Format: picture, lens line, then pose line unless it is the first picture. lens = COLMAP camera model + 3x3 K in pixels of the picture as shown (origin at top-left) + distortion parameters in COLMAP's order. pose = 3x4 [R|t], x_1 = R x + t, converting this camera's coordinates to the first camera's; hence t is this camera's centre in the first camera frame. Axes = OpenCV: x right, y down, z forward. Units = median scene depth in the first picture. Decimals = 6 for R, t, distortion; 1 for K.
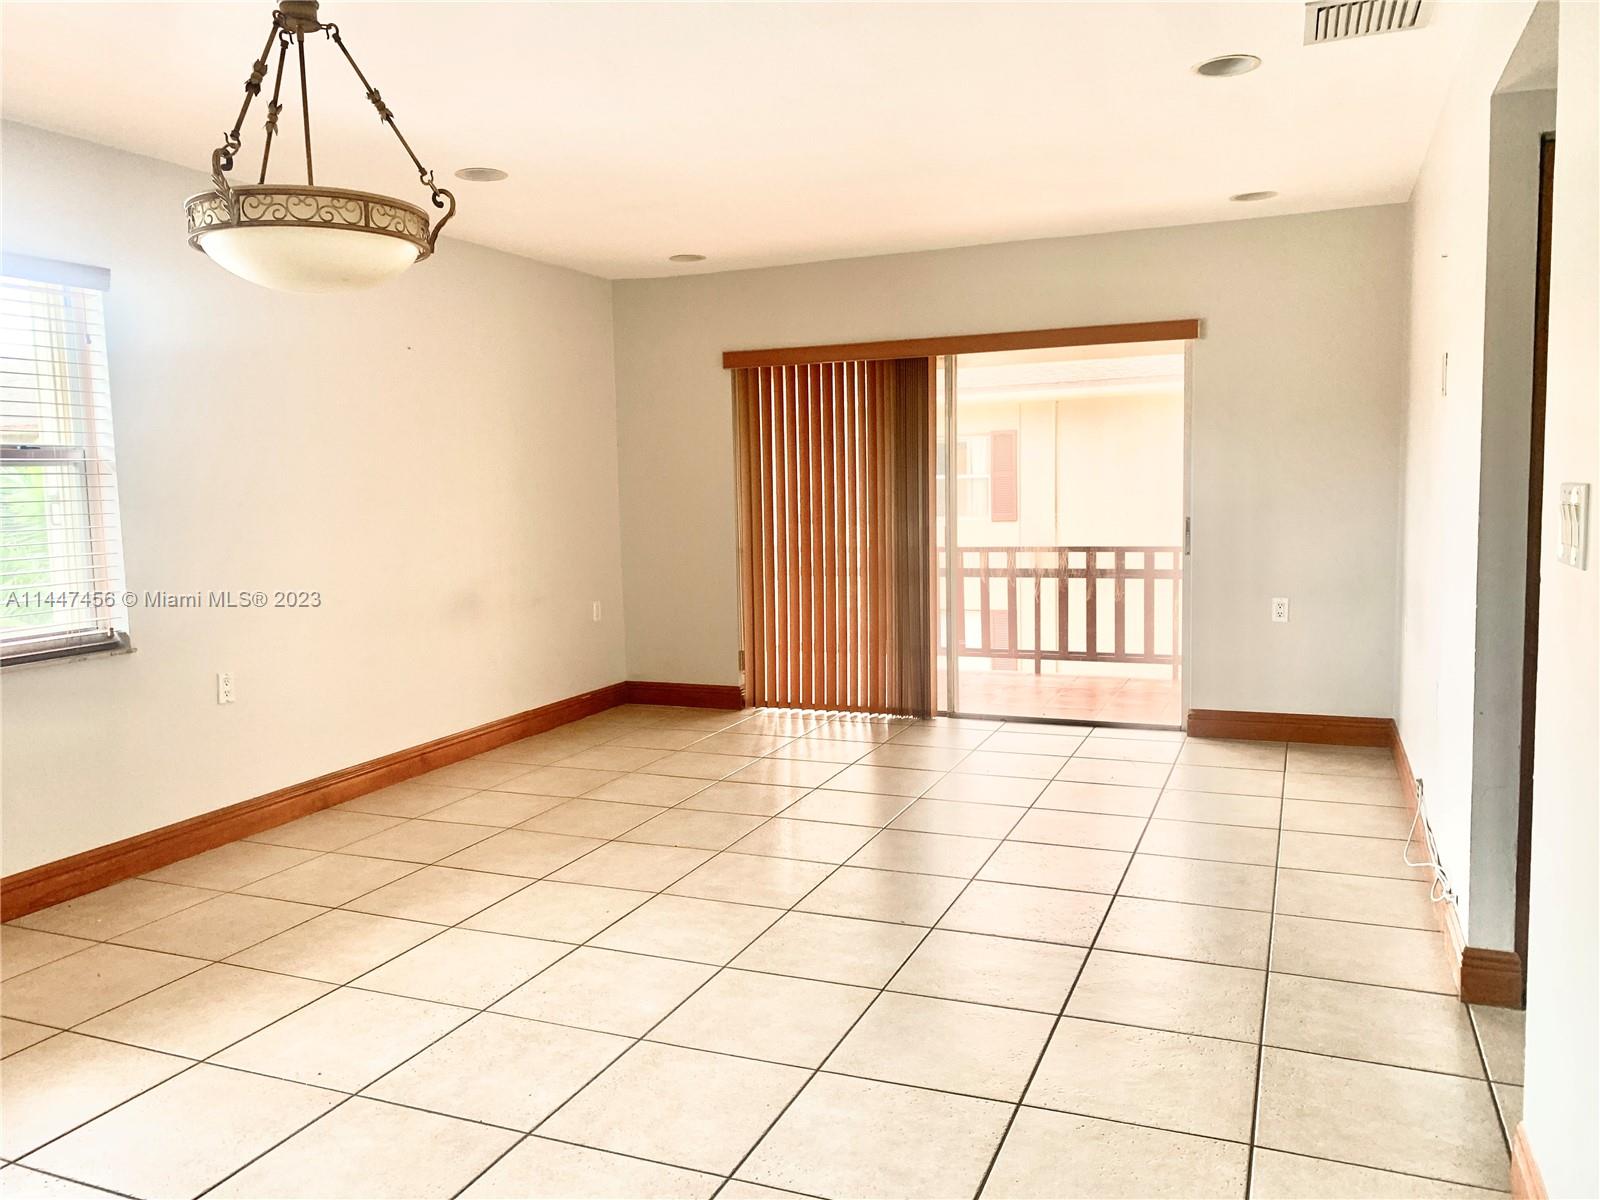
lens RADIAL K [[1230.6, 0, 774.7], [0, 1230.6, 594.7], [0, 0, 1]] dist [0.049499, -0.032110]
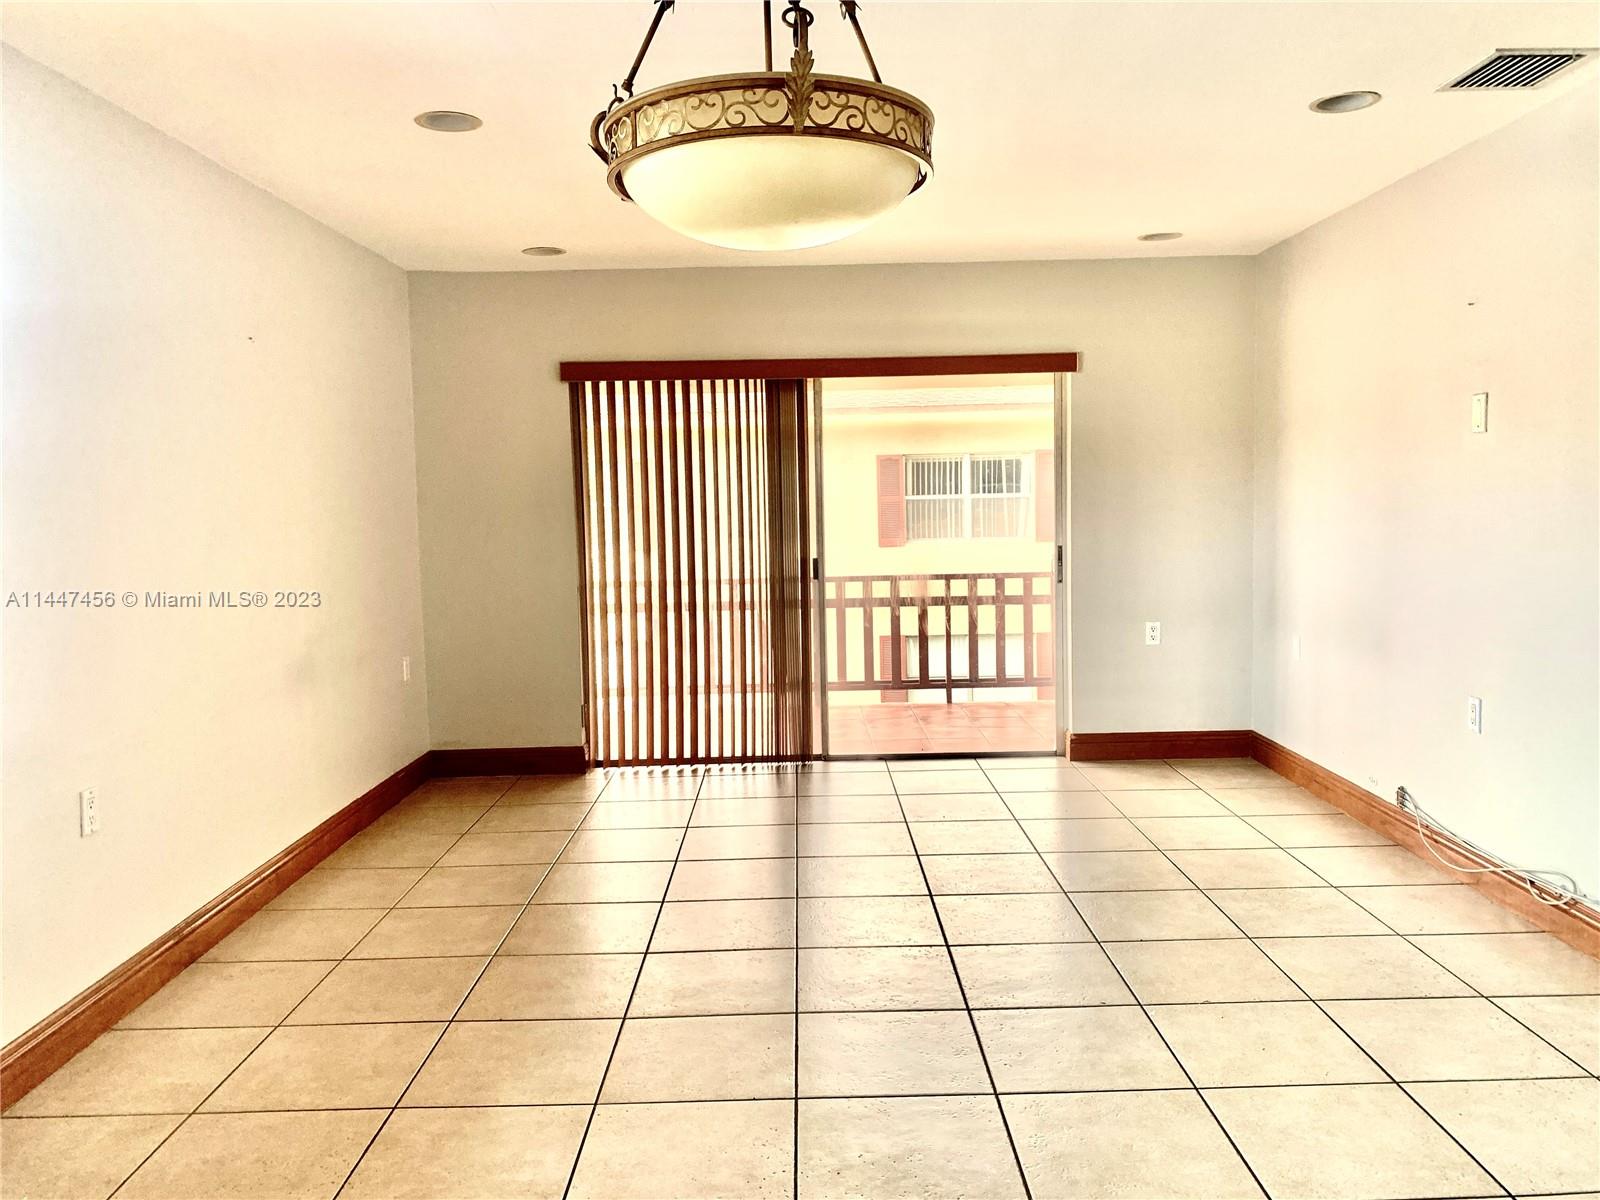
lens RADIAL K [[1230.6, 0, 797.4], [0, 1230.6, 593.5], [0, 0, 1]] dist [0.049499, -0.032110]
pose [[0.916255, -0.029125, 0.399536, -0.271772], [0.038497, 0.999139, -0.015452, -0.015635], [-0.398742, 0.029539, 0.916587, 0.155127]]
